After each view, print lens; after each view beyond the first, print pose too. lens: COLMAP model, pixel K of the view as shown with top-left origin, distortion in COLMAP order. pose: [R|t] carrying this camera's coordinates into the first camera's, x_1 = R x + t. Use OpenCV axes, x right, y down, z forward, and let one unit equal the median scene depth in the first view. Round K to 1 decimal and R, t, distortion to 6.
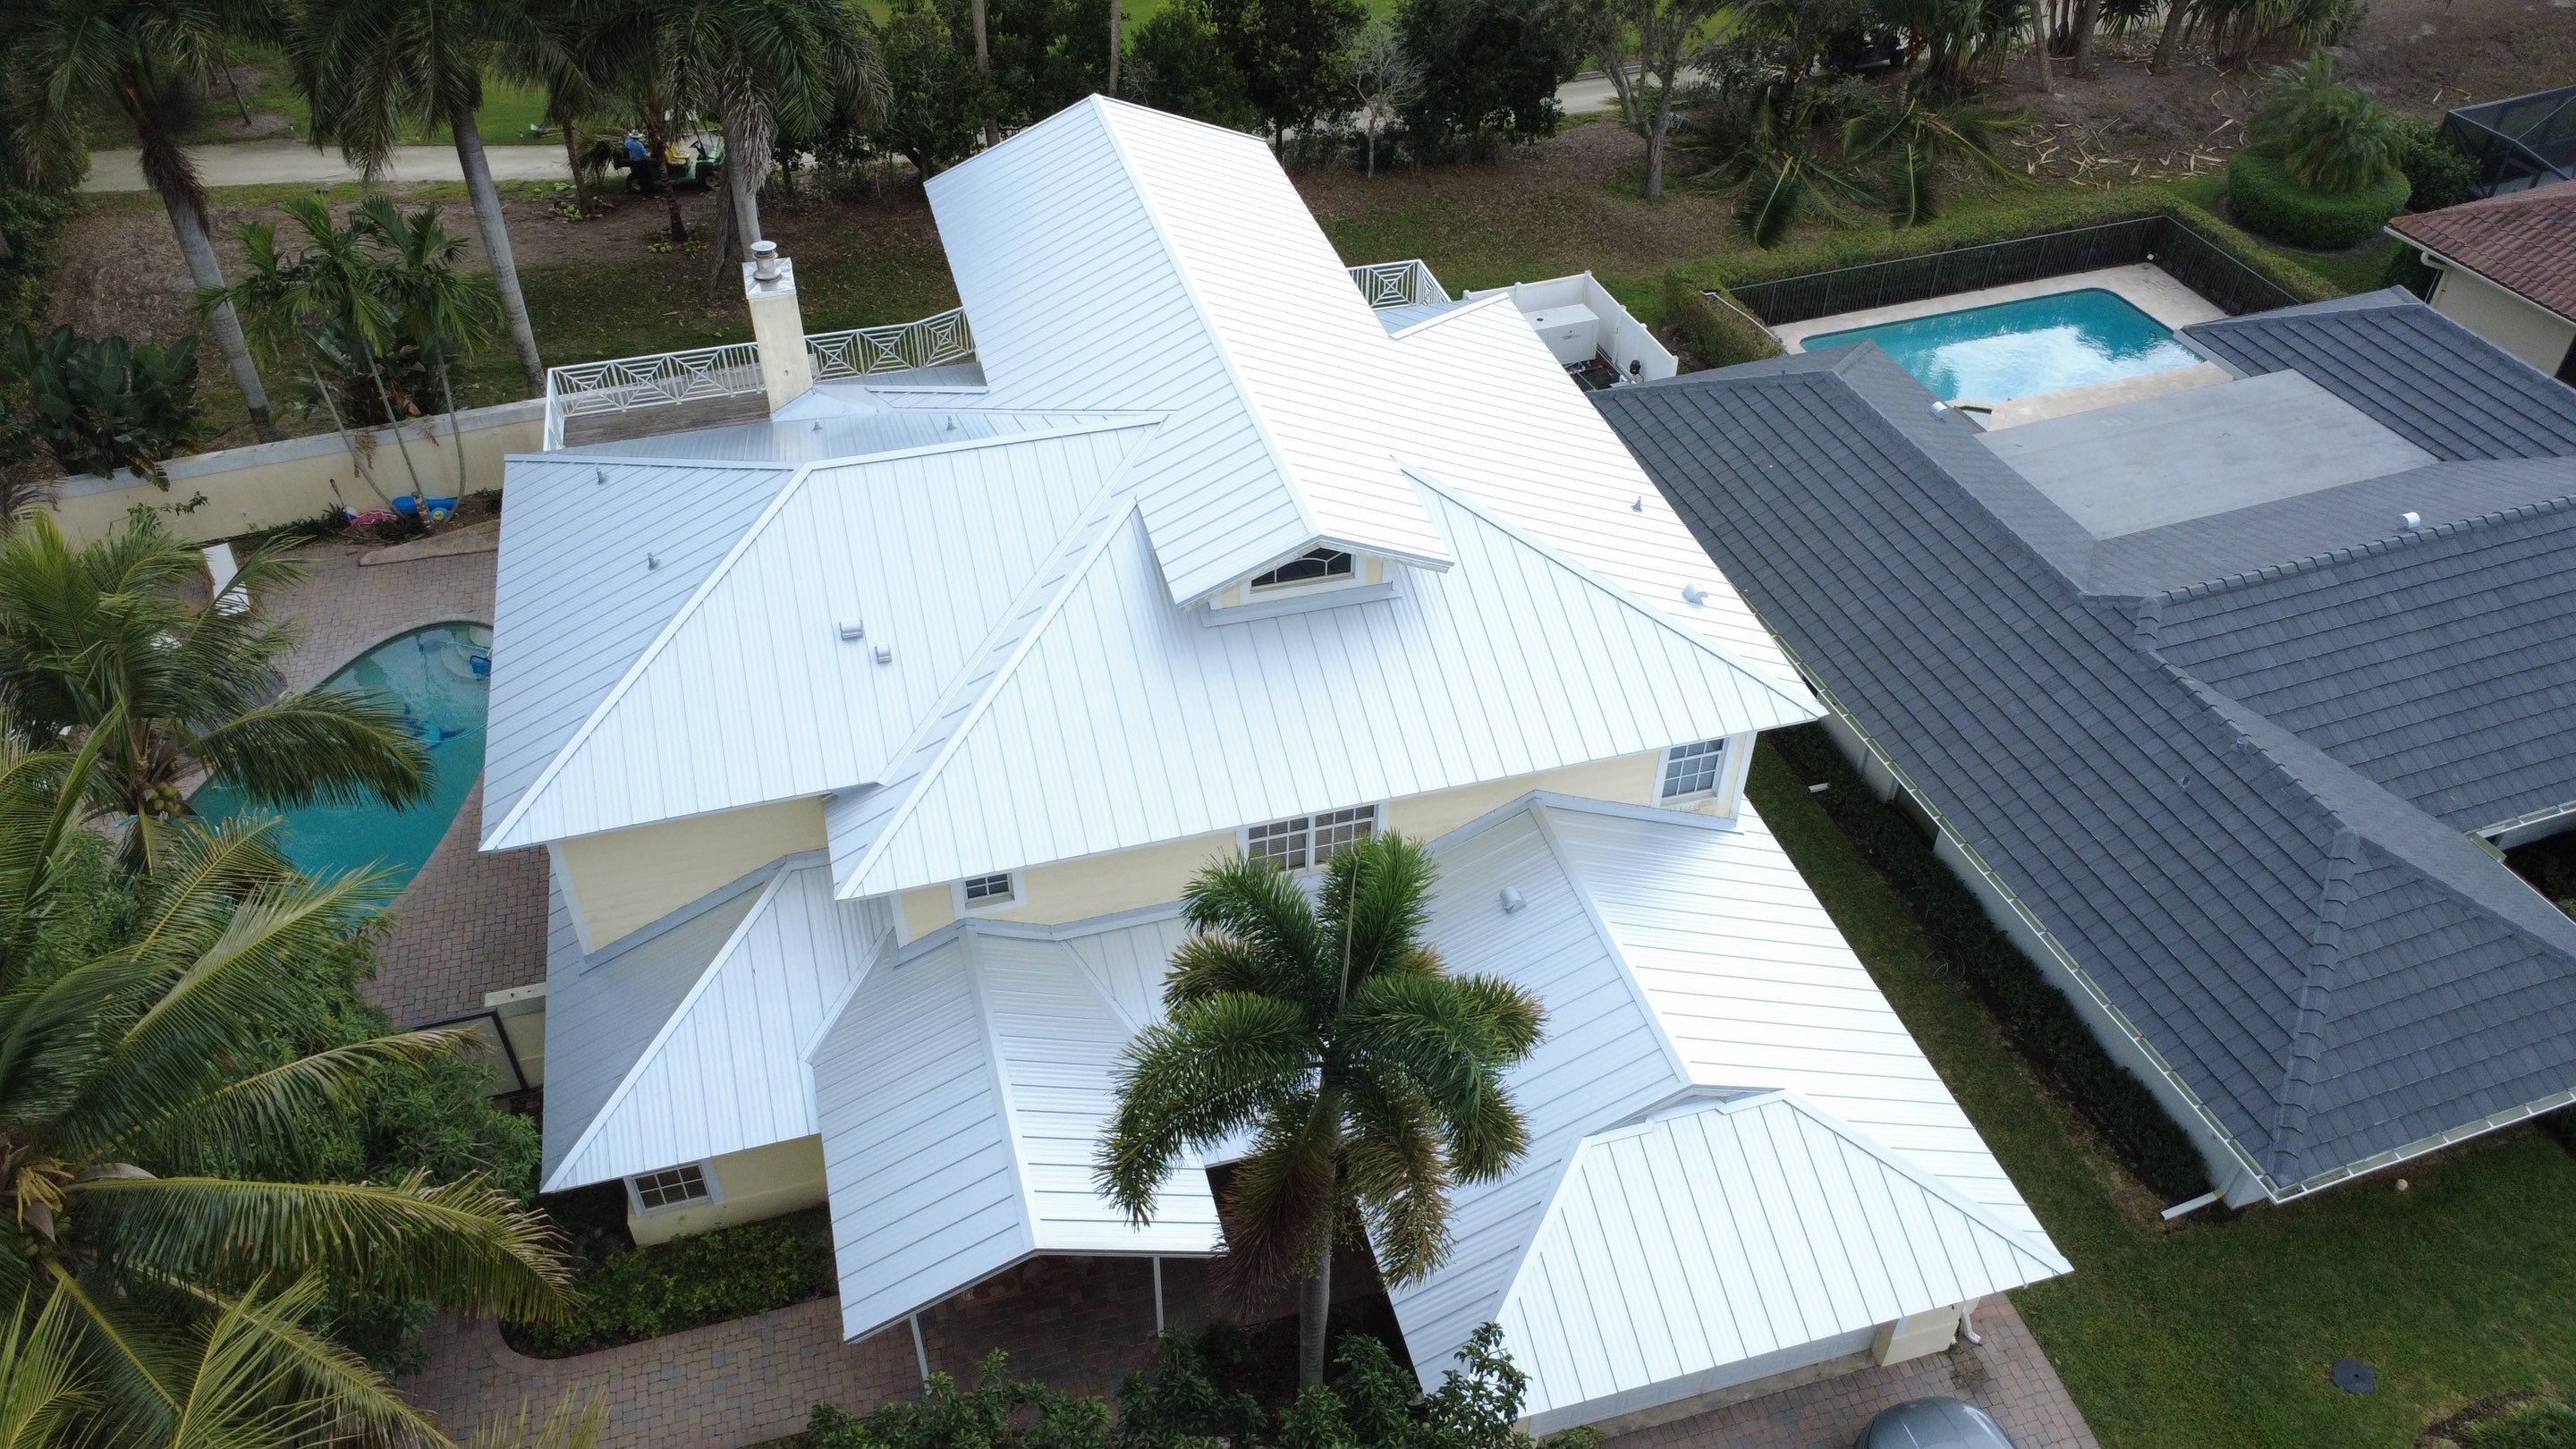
lens RADIAL K [[1853.1, 0, 1284.6], [0, 1853.1, 724.2], [0, 0, 1]] dist [-0.002162, 0.000161]
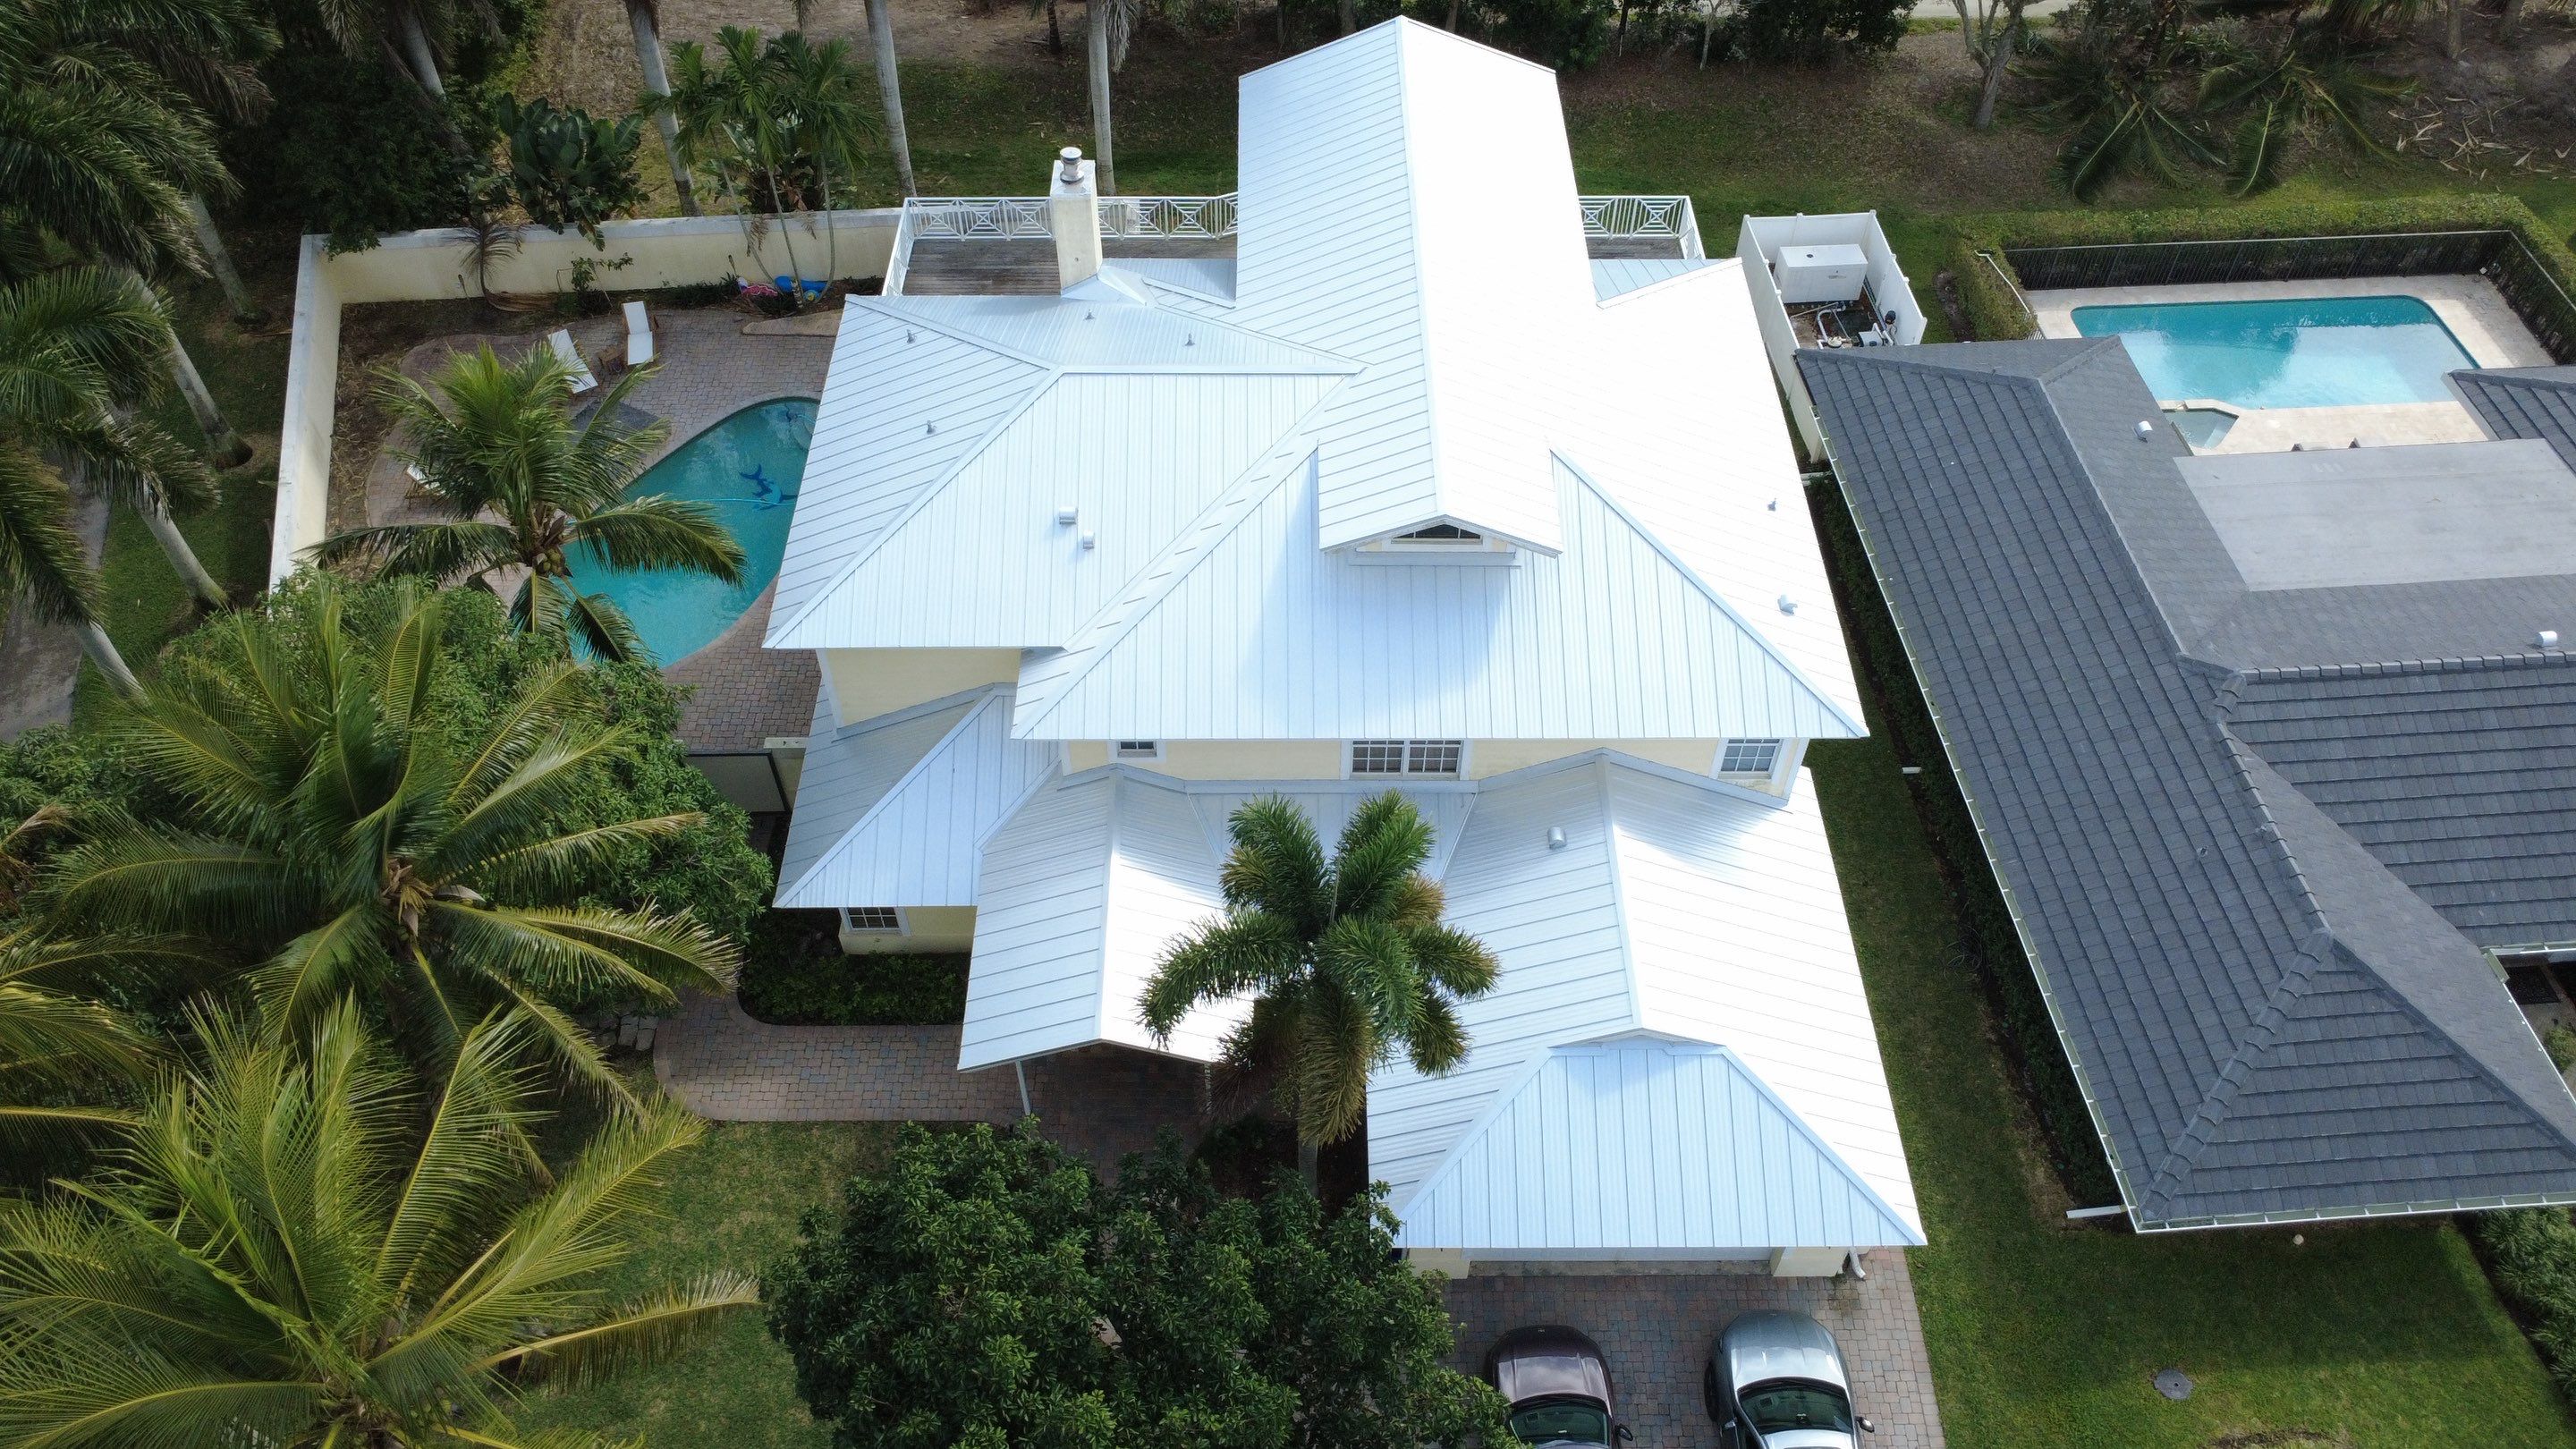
lens RADIAL K [[1841.3, 0, 1288.0], [0, 1841.3, 724.5], [0, 0, 1]] dist [0.000222, -0.003938]
pose [[0.964837, 0.197227, -0.173754, 0.140115], [-0.168546, 0.971478, 0.166800, -0.137837], [0.201695, -0.131650, 0.970560, -0.169395]]
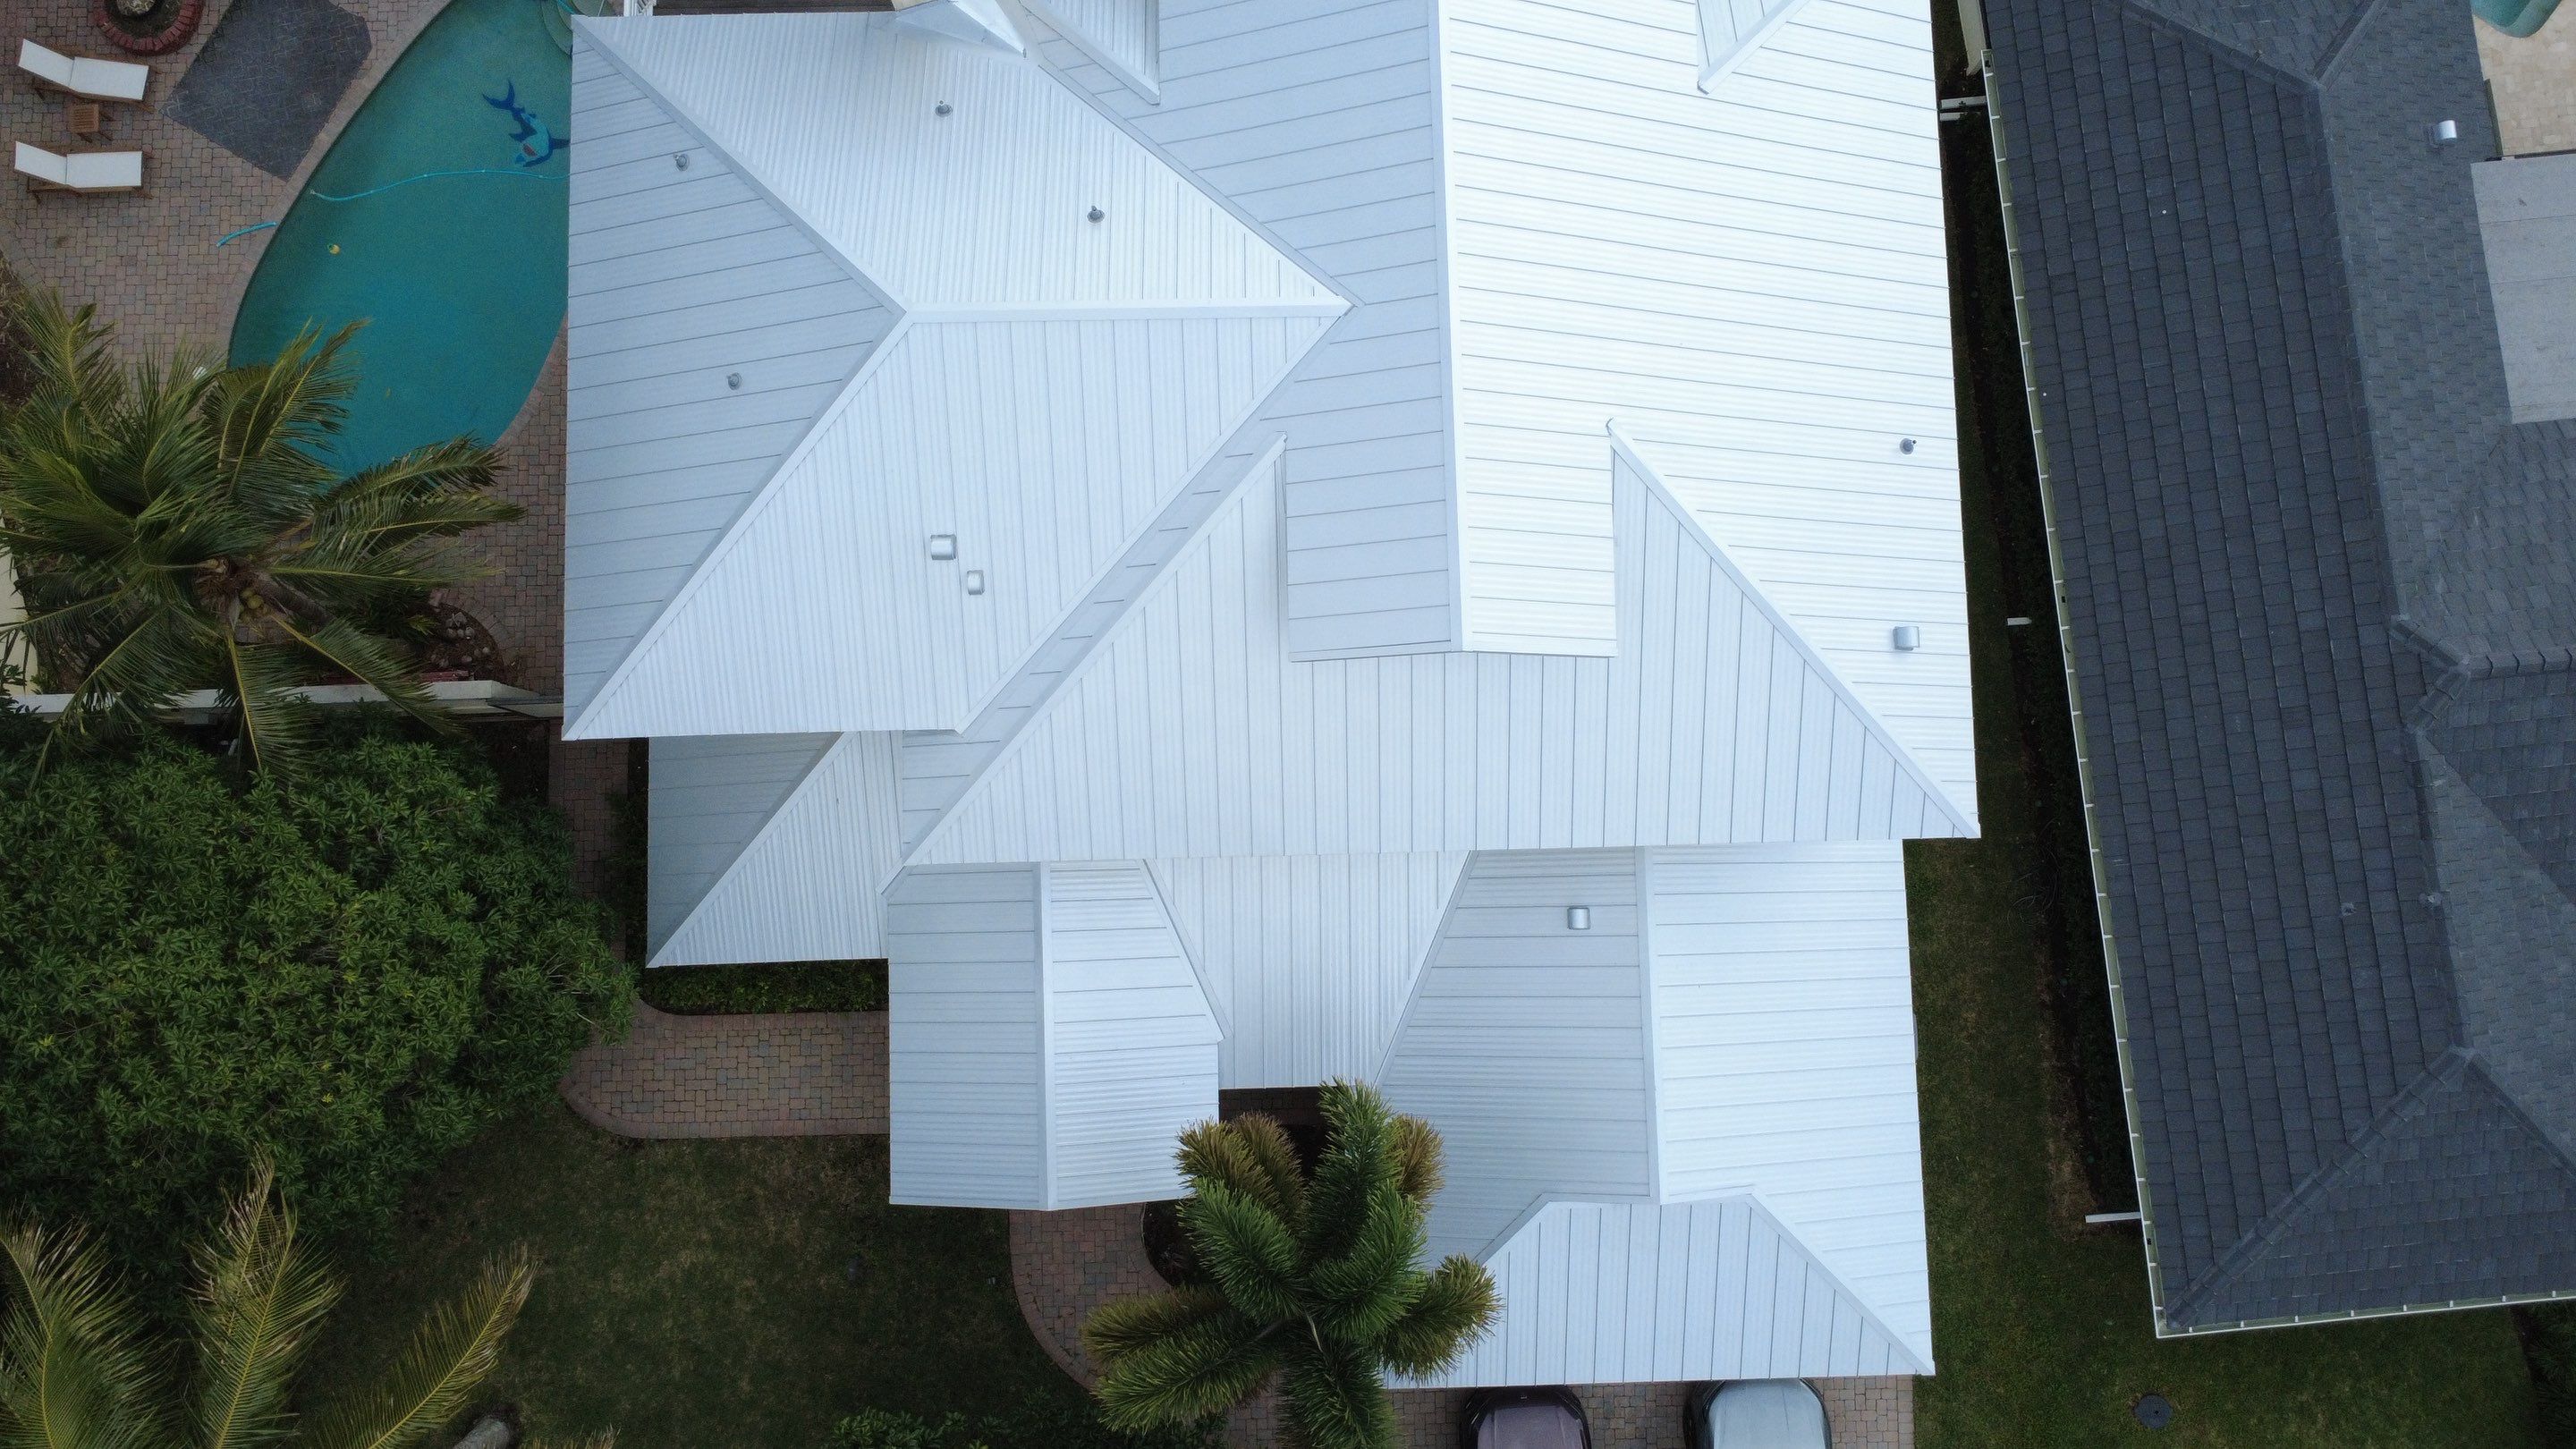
lens RADIAL K [[1841.3, 0, 1288.0], [0, 1841.3, 724.5], [0, 0, 1]] dist [0.000222, -0.003938]
pose [[0.969463, 0.244101, -0.023591, -0.027594], [-0.162230, 0.710485, 0.684758, -0.593857], [0.183911, -0.660020, 0.728389, 0.305645]]
